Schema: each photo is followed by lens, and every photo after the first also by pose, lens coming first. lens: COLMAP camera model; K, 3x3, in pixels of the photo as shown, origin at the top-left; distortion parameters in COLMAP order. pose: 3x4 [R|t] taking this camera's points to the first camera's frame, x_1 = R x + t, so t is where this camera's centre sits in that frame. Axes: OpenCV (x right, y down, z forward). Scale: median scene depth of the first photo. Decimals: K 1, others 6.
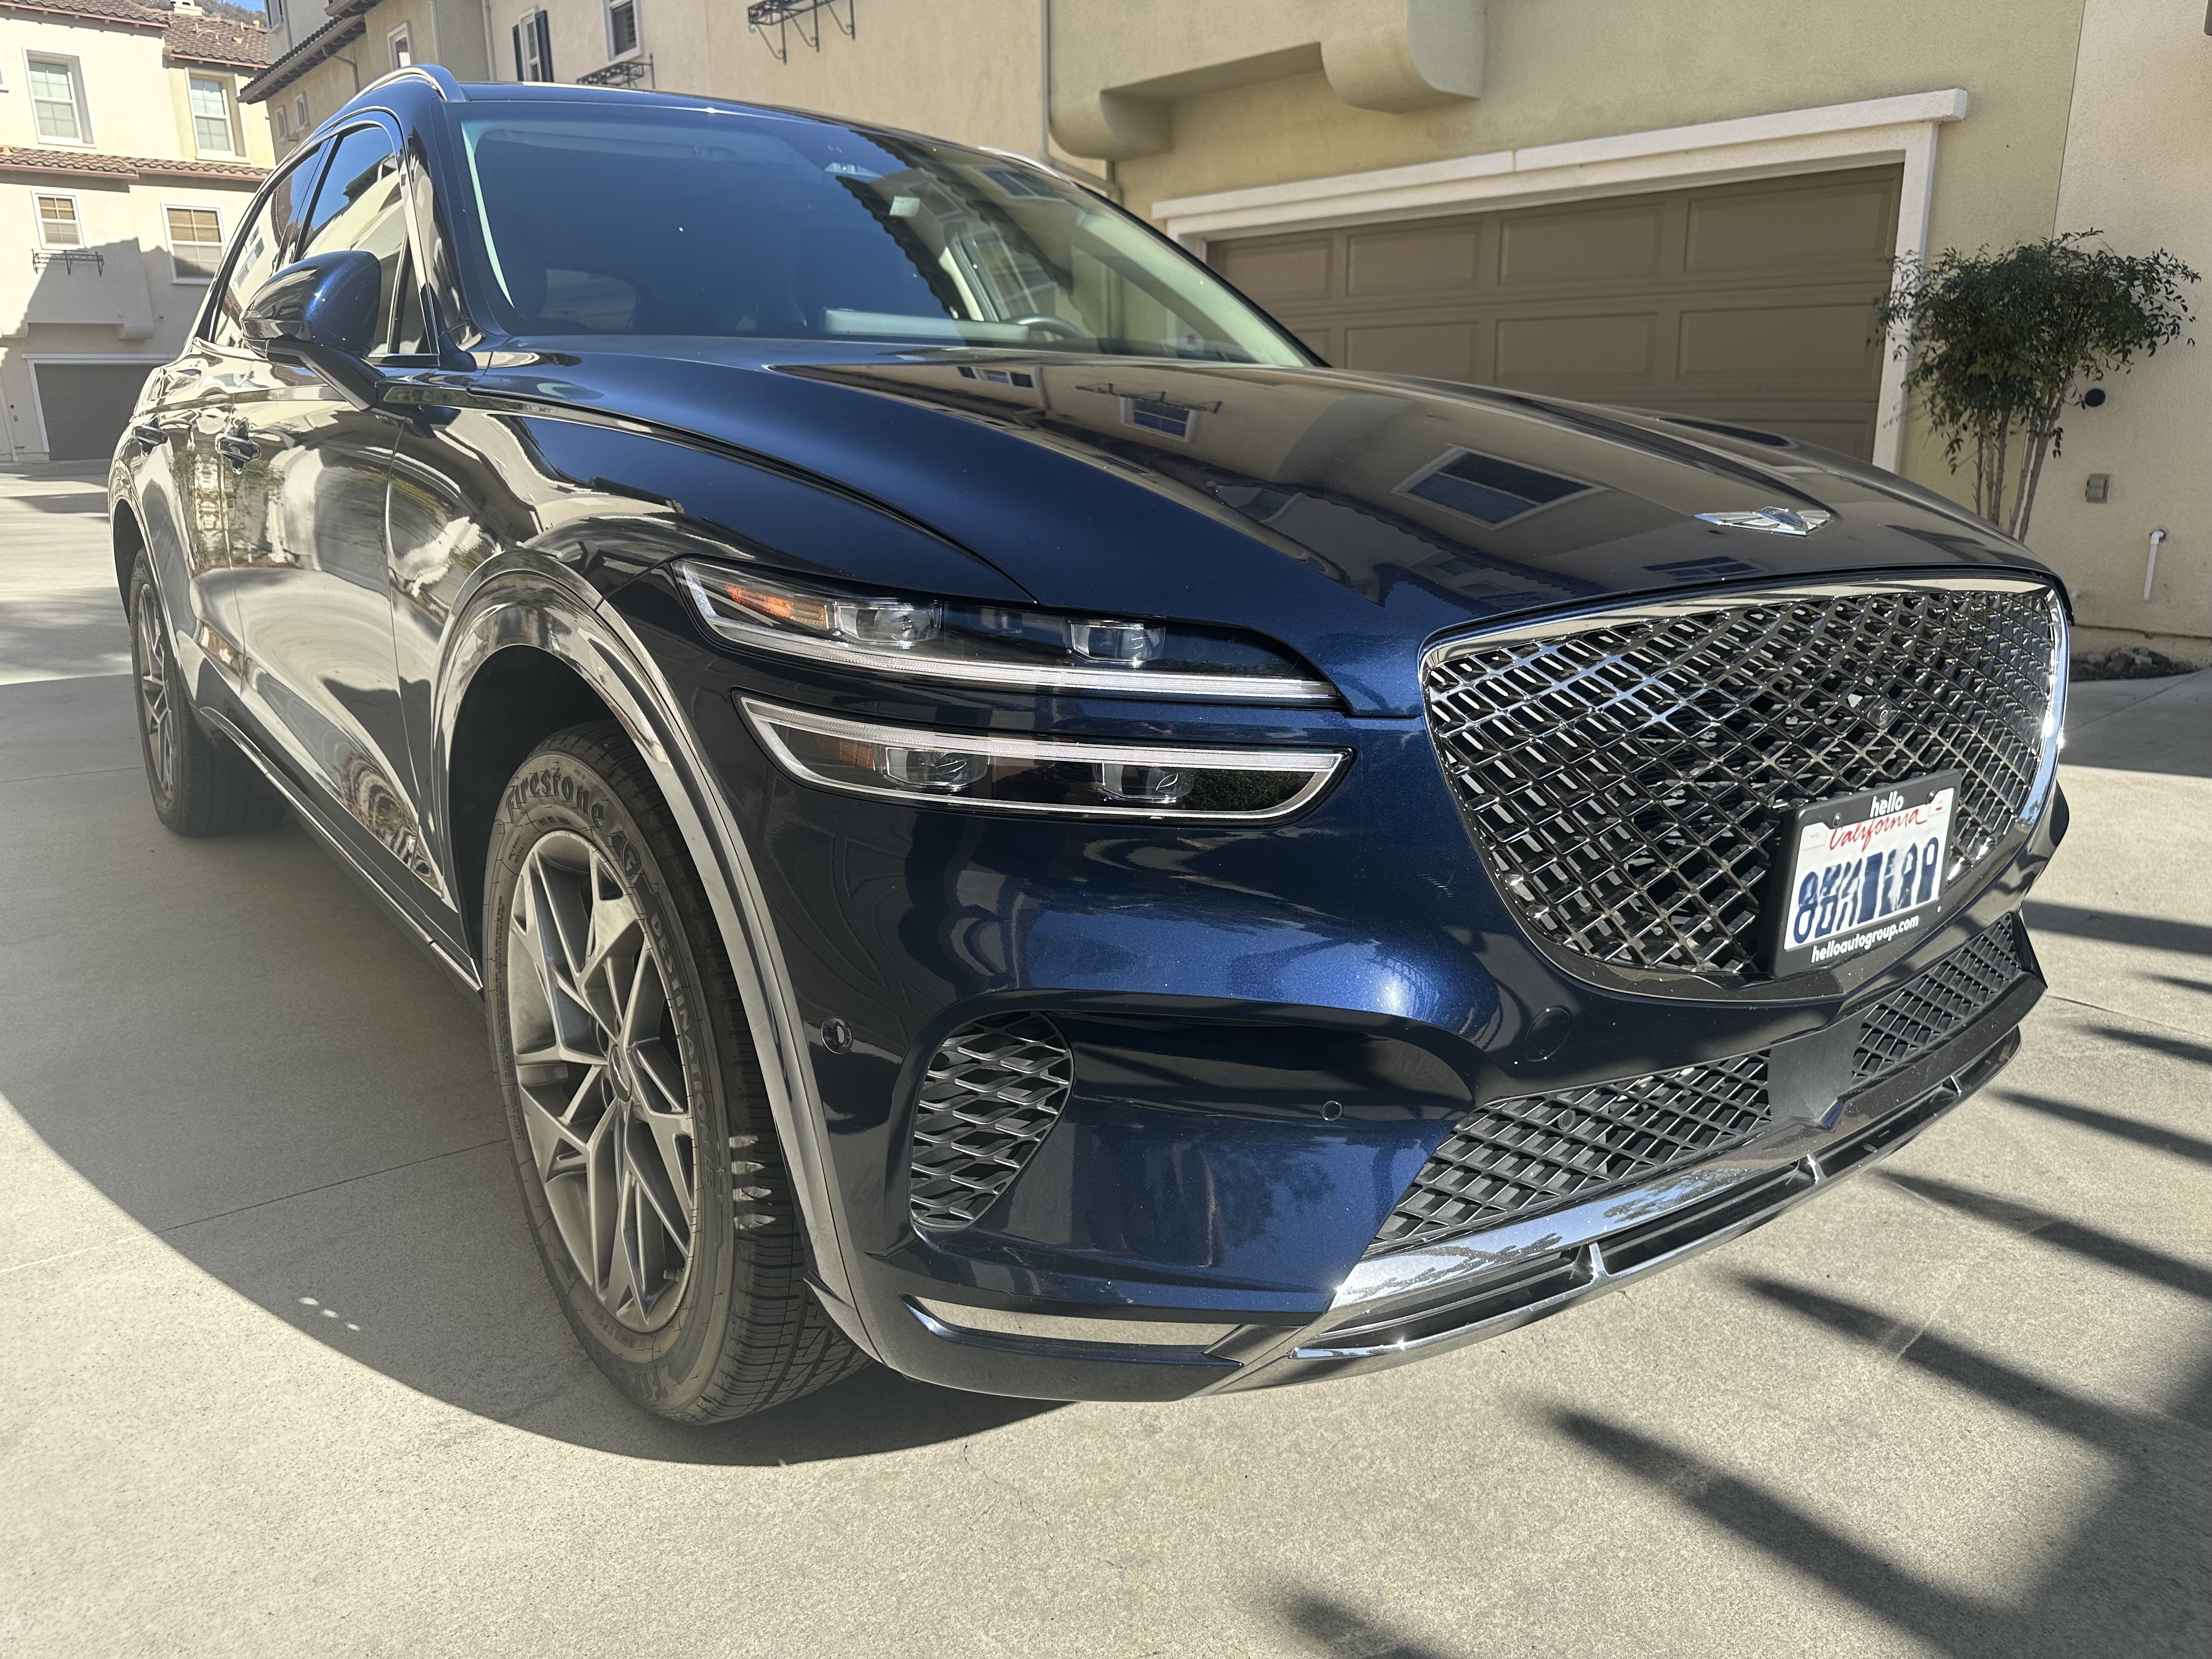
lens RADIAL K [[1568.5, 0, 1150.6], [0, 1568.5, 821.3], [0, 0, 1]] dist [0.005875, -0.016880]
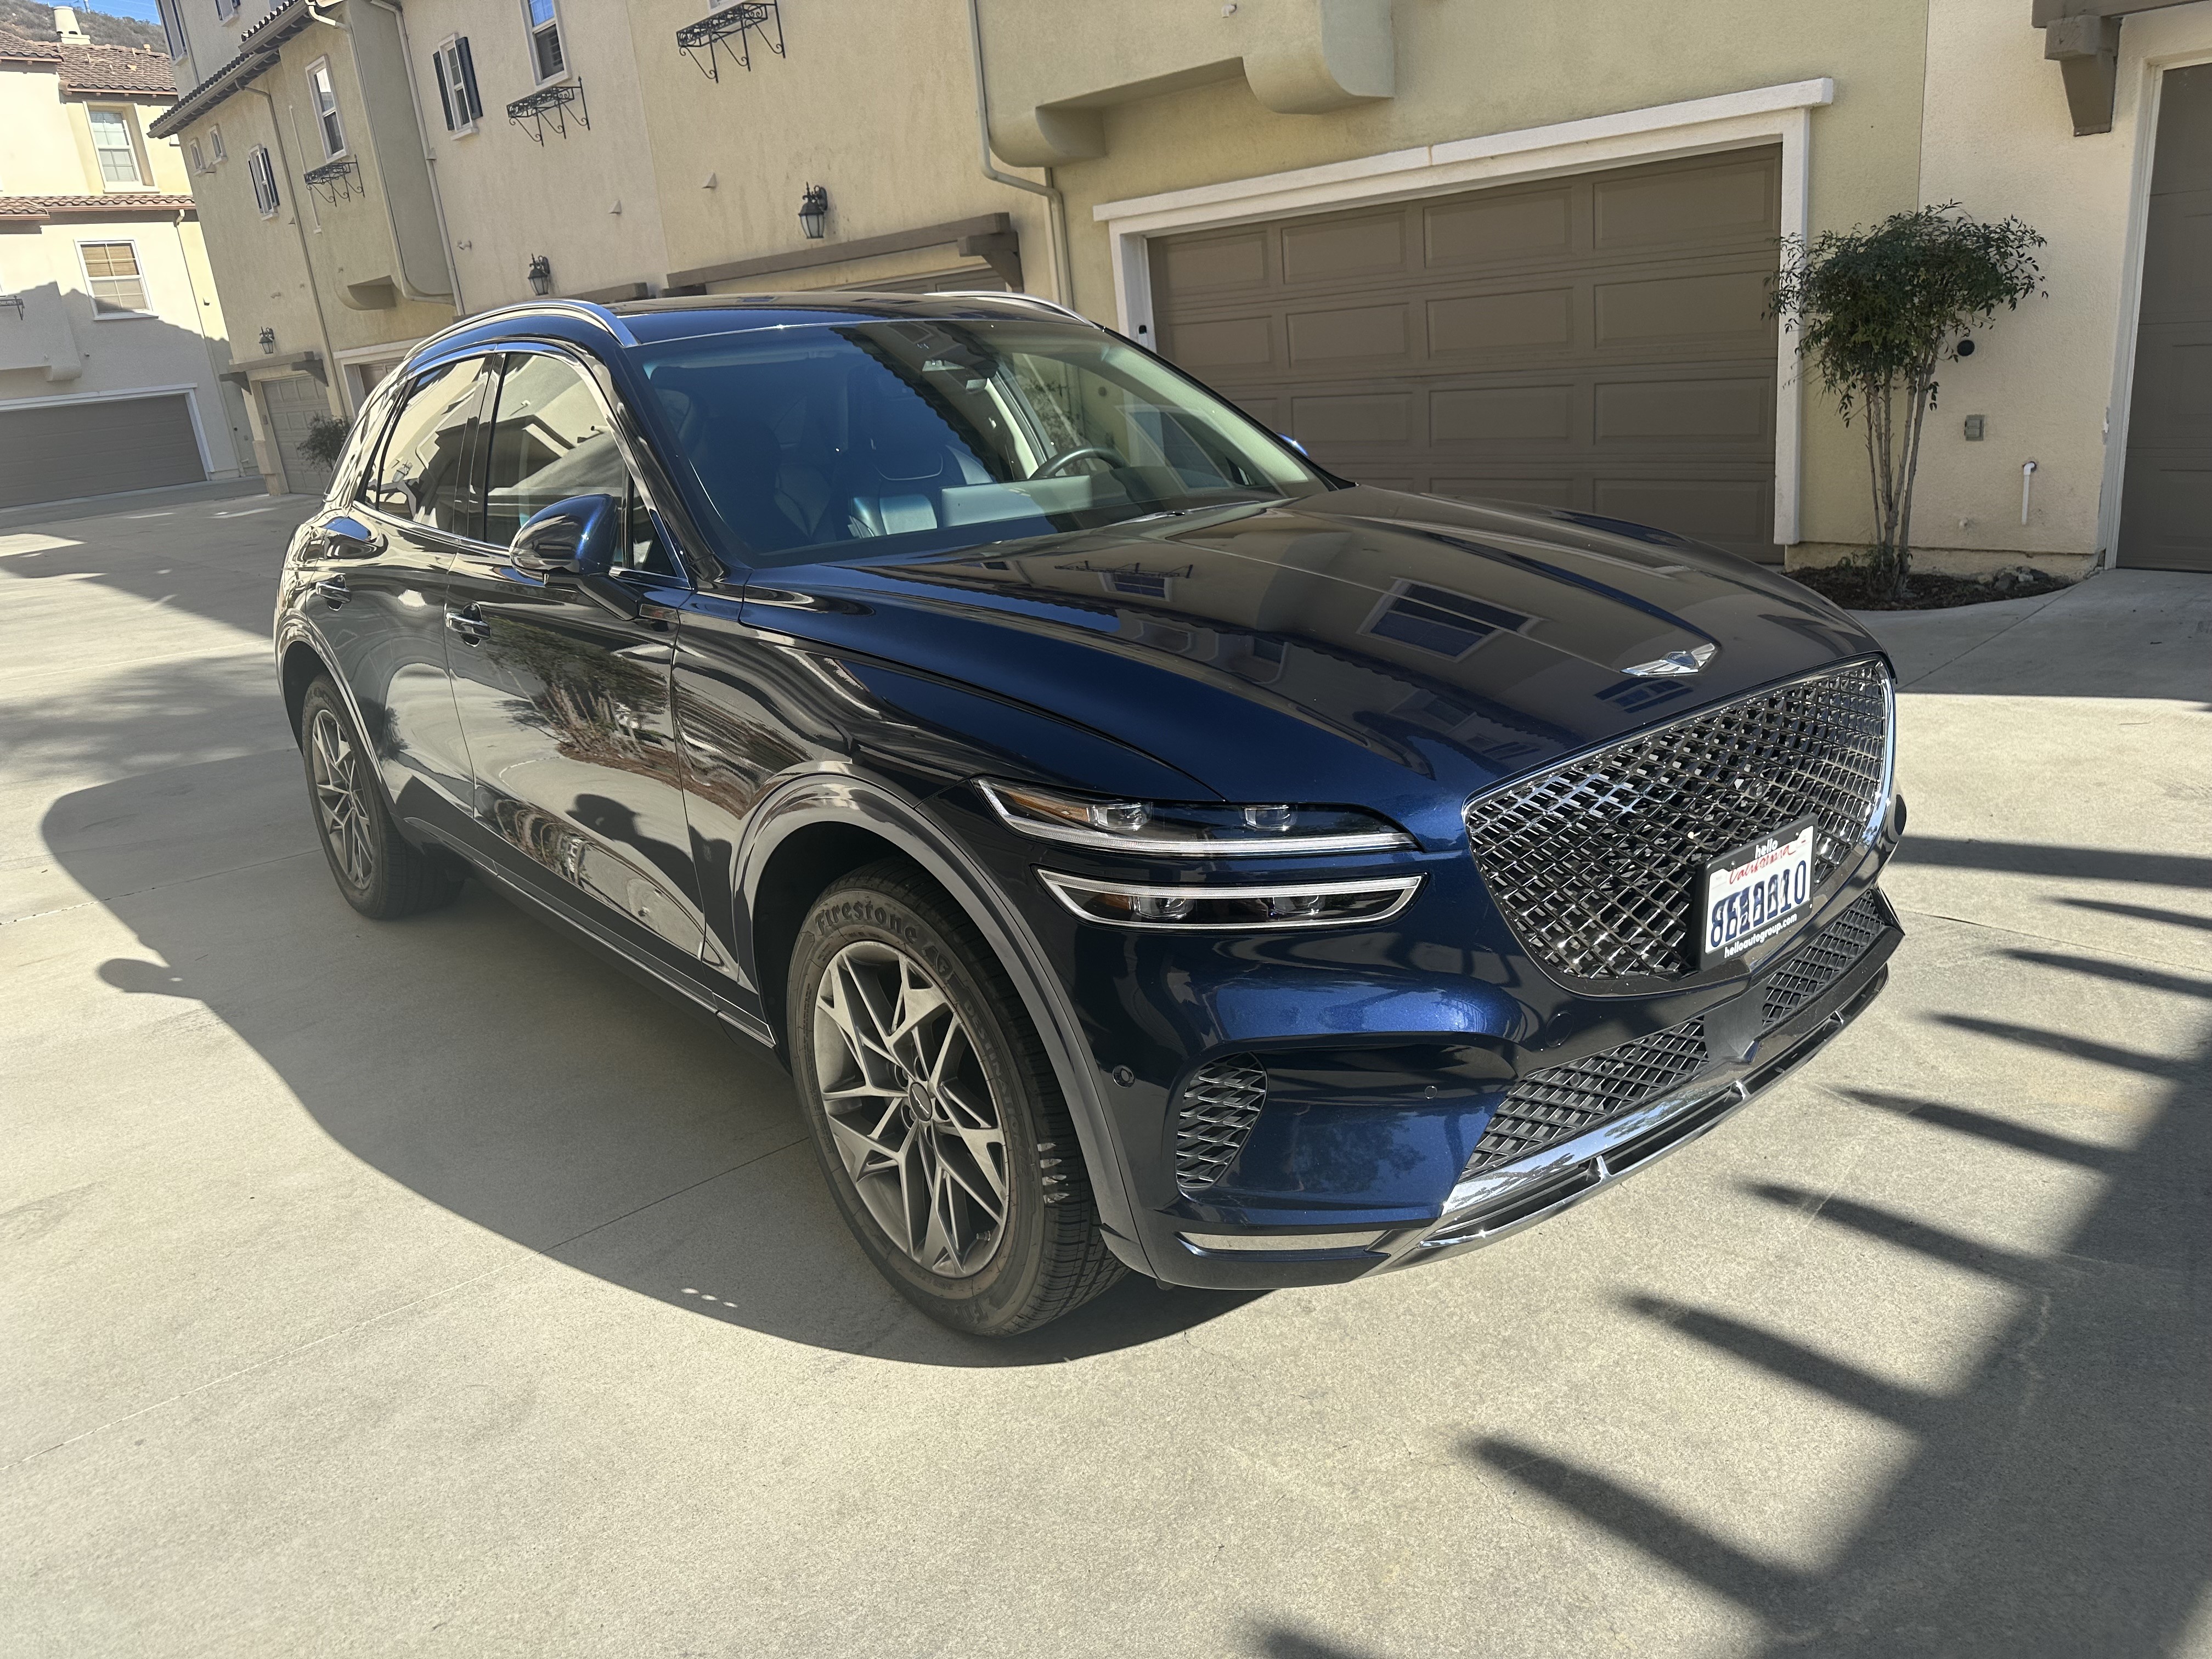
lens RADIAL K [[1568.5, 0, 1158.4], [0, 1568.5, 788.9], [0, 0, 1]] dist [0.005875, -0.016880]
pose [[0.995256, -0.093118, 0.028172, -0.123732], [0.092480, 0.995445, 0.023159, -0.129445], [-0.030200, -0.020444, 0.999335, -0.405864]]
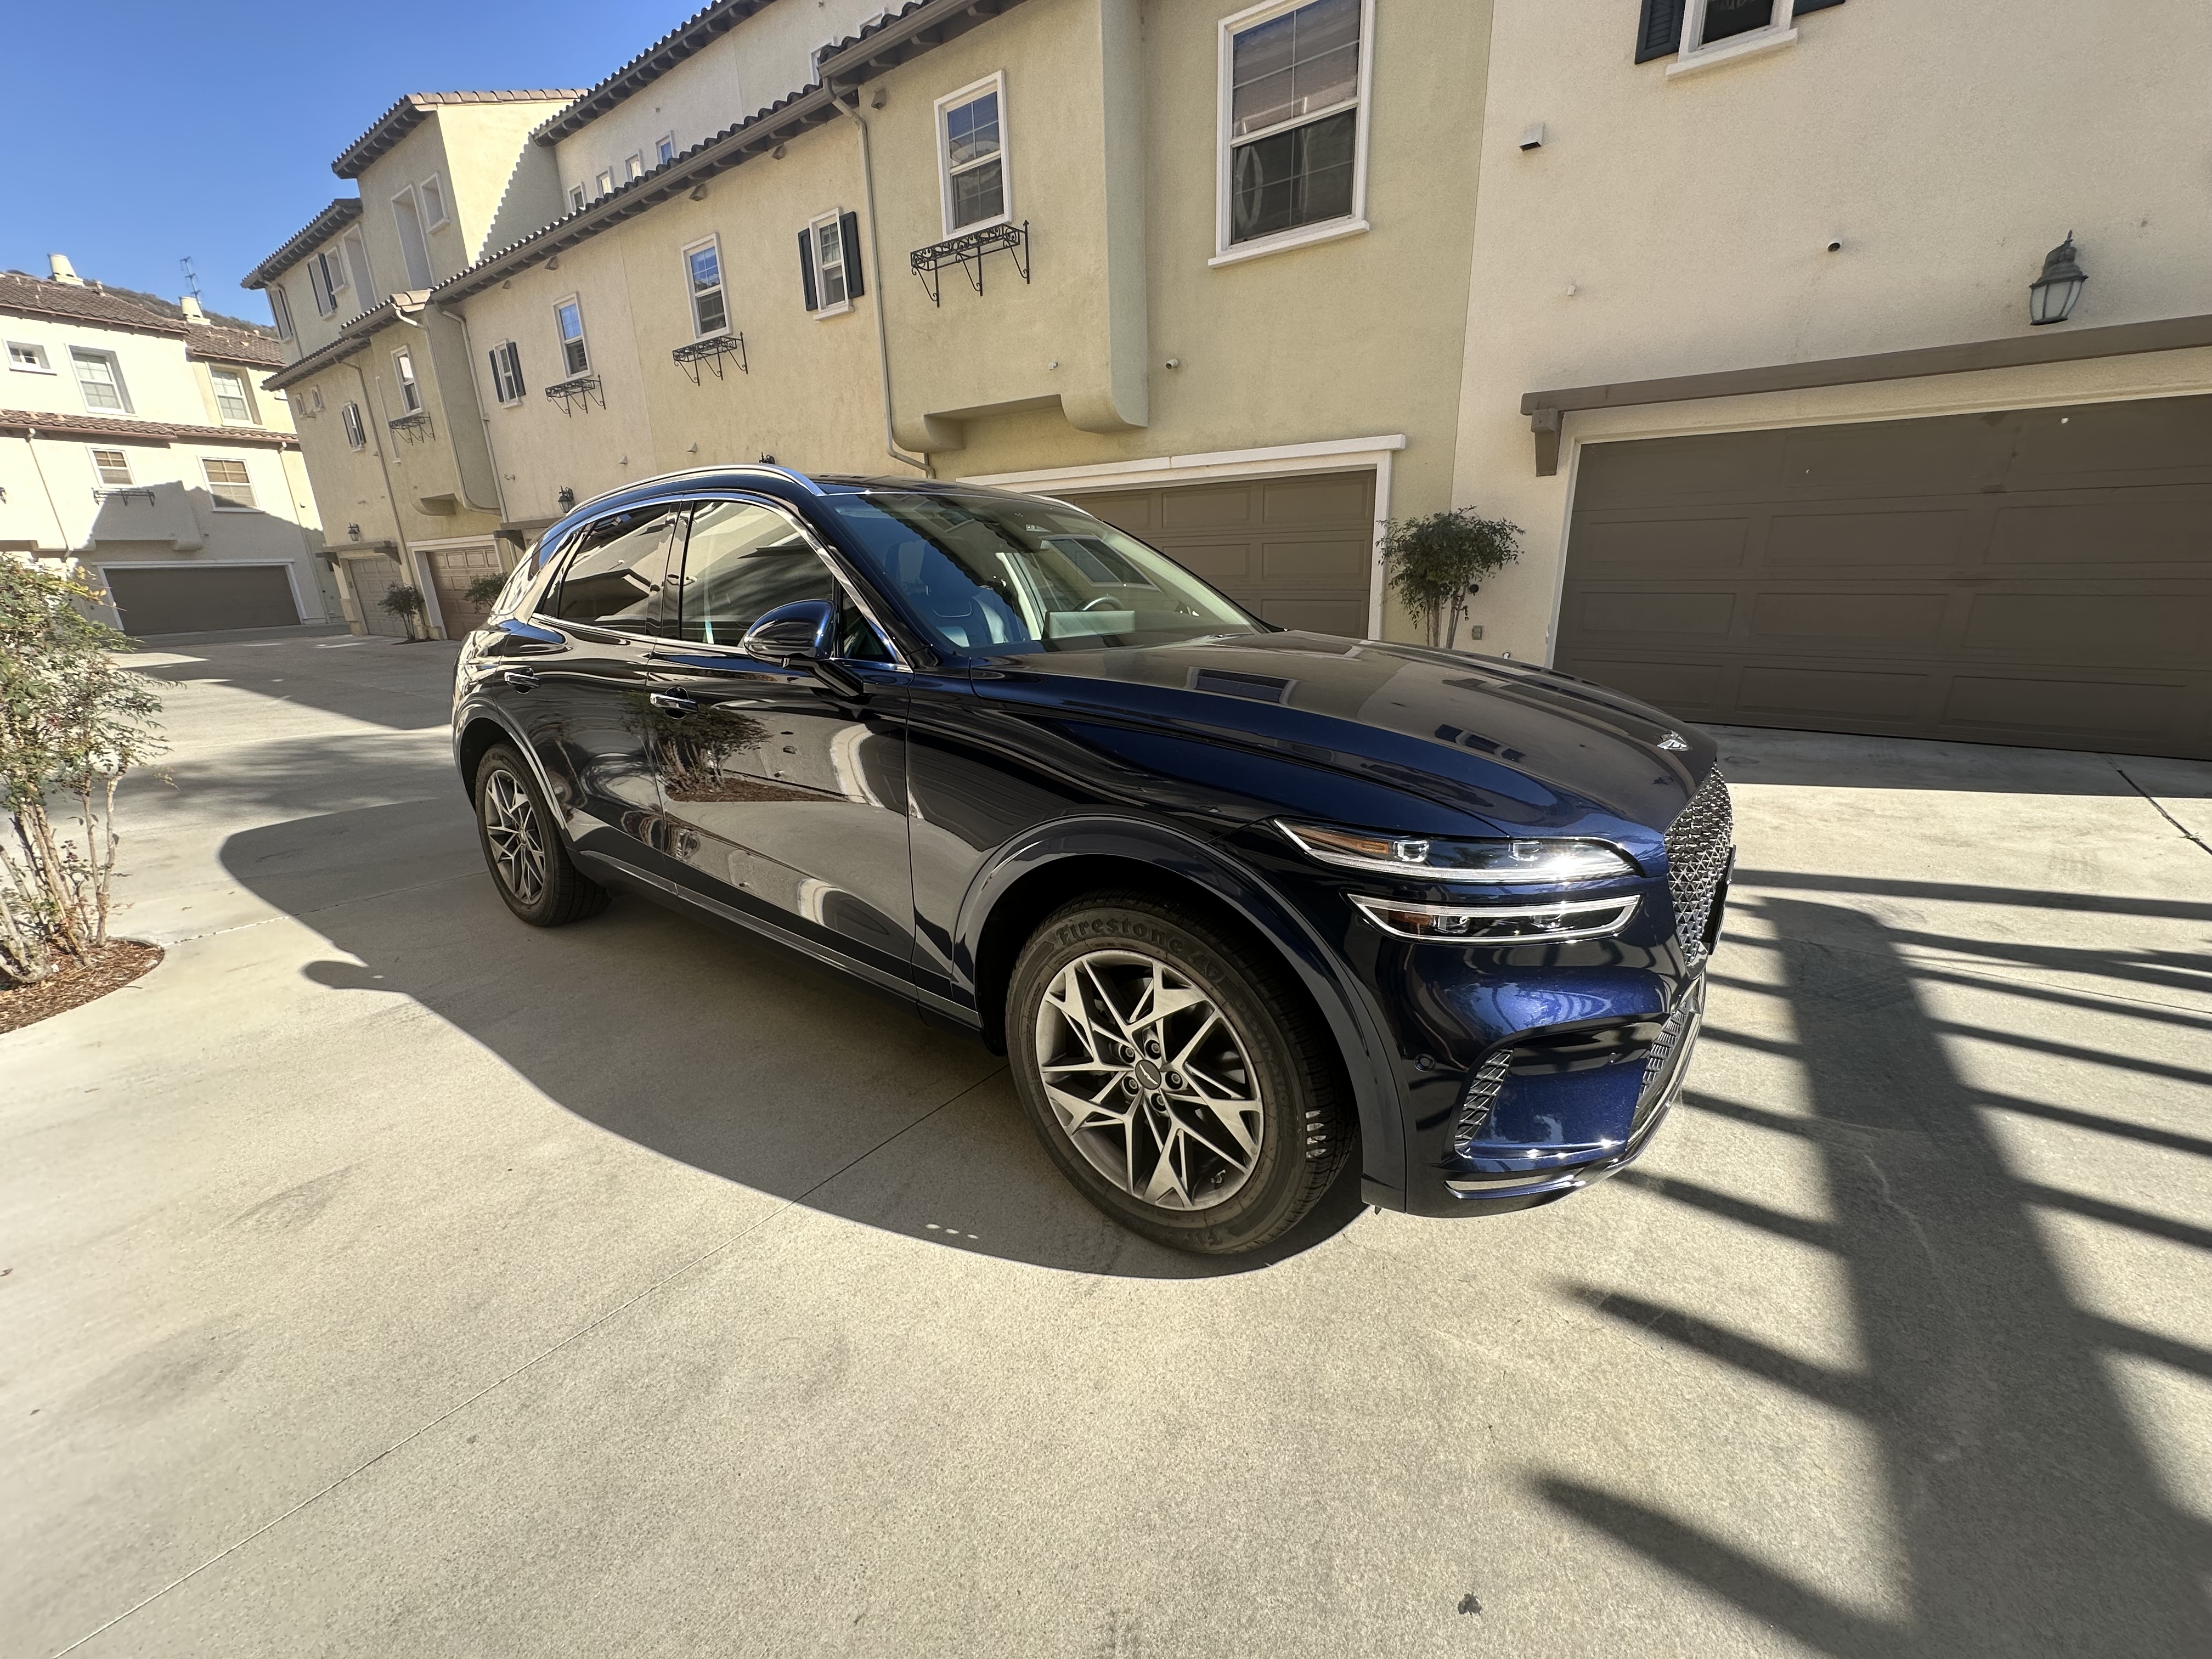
lens RADIAL K [[874.3, 0, 1117.4], [0, 874.3, 818.9], [0, 0, 1]] dist [-0.003179, -0.000431]
pose [[0.966140, -0.089834, 0.241876, -0.554350], [0.085111, 0.995922, 0.029926, -0.161184], [-0.243578, -0.008326, 0.969846, 0.011711]]
